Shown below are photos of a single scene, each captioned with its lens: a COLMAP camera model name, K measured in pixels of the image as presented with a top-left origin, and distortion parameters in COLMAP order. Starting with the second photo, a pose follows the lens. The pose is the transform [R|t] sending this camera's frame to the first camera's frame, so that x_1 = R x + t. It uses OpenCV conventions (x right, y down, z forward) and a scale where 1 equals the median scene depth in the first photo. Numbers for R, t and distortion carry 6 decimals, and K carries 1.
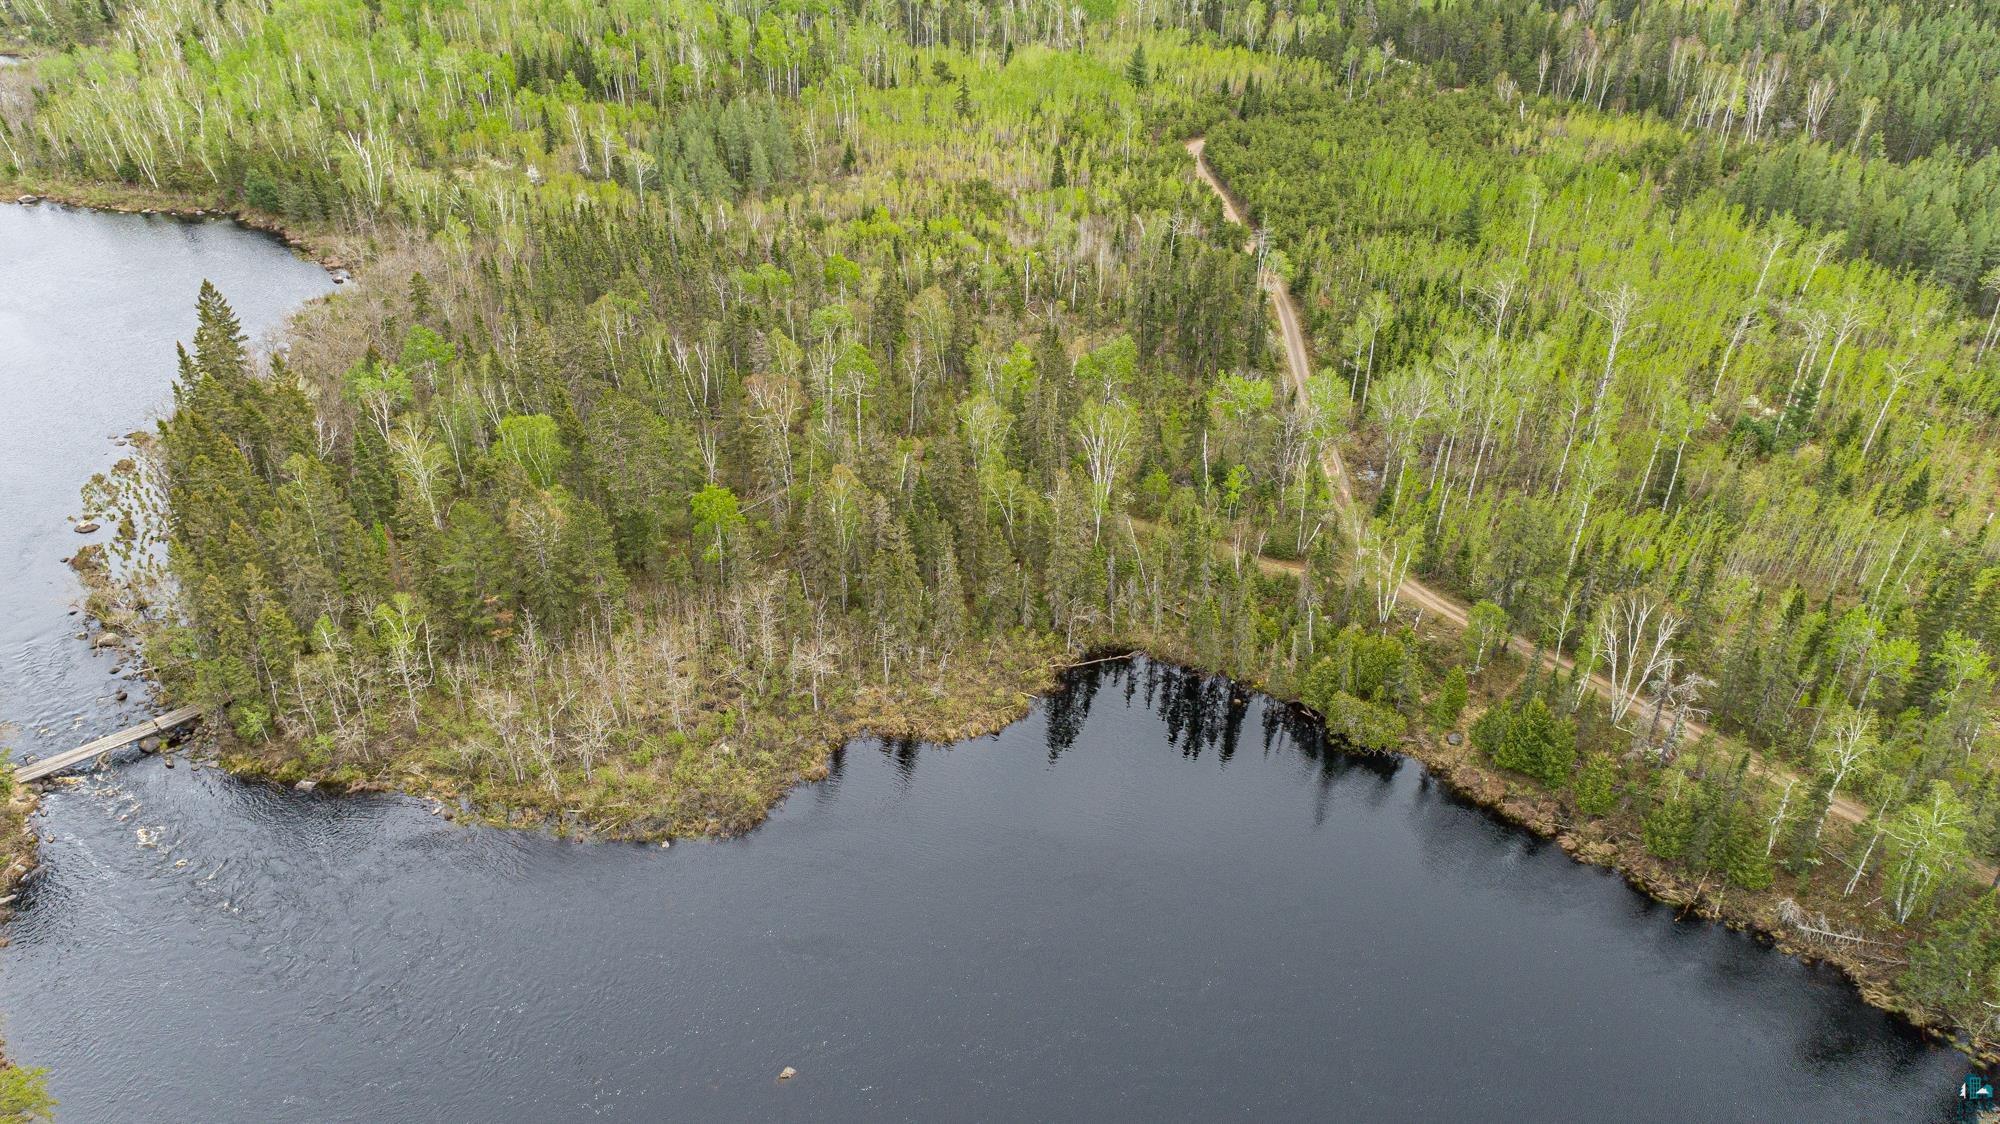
lens RADIAL K [[1392.7, 0, 1000.0], [0, 1392.7, 562.0], [0, 0, 1]] dist [0.014925, 0.014099]
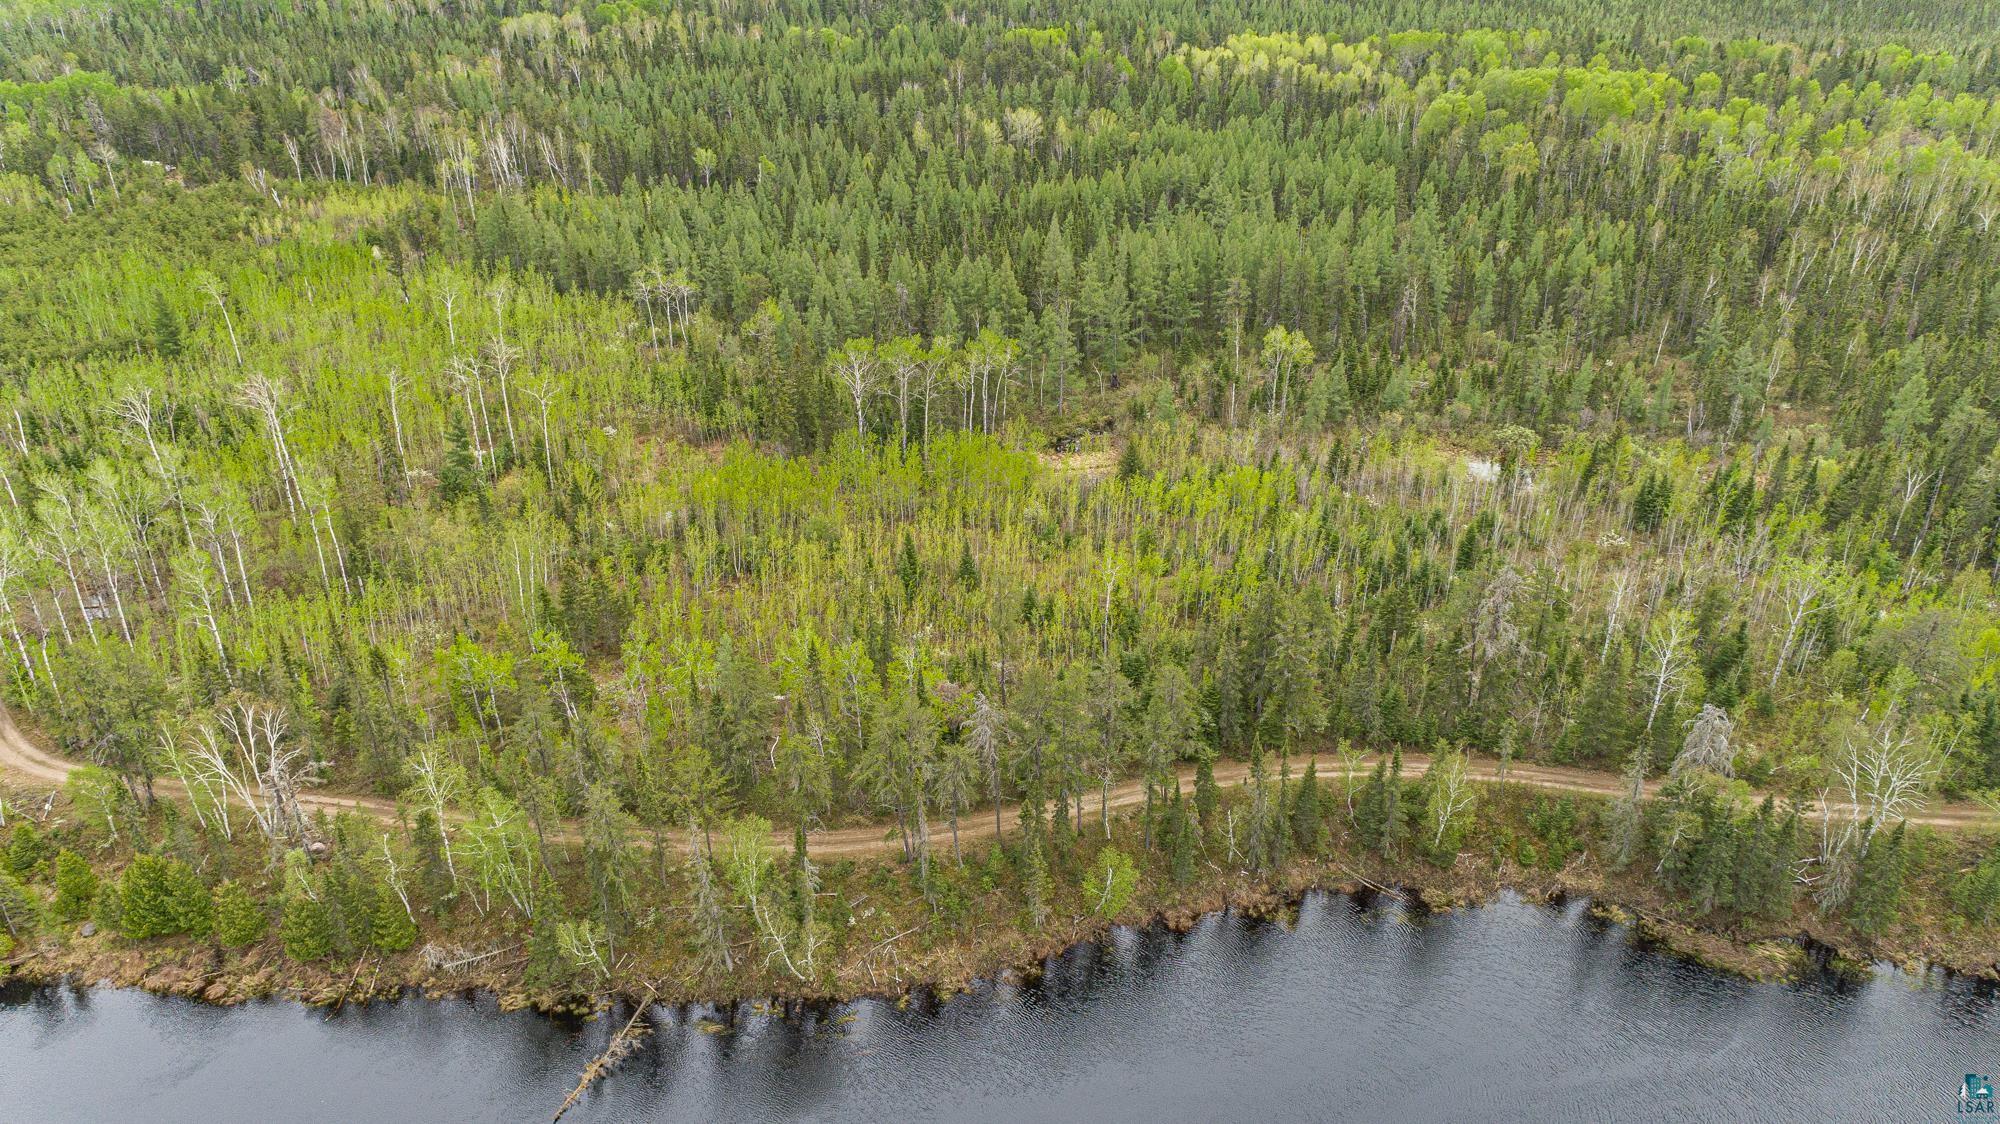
lens RADIAL K [[1392.7, 0, 1000.0], [0, 1392.7, 562.0], [0, 0, 1]] dist [0.014925, 0.014099]
pose [[0.741441, -0.311476, 0.594347, 0.102050], [0.338308, 0.938445, 0.069769, 0.014464], [-0.579494, 0.149343, 0.801176, -0.025112]]
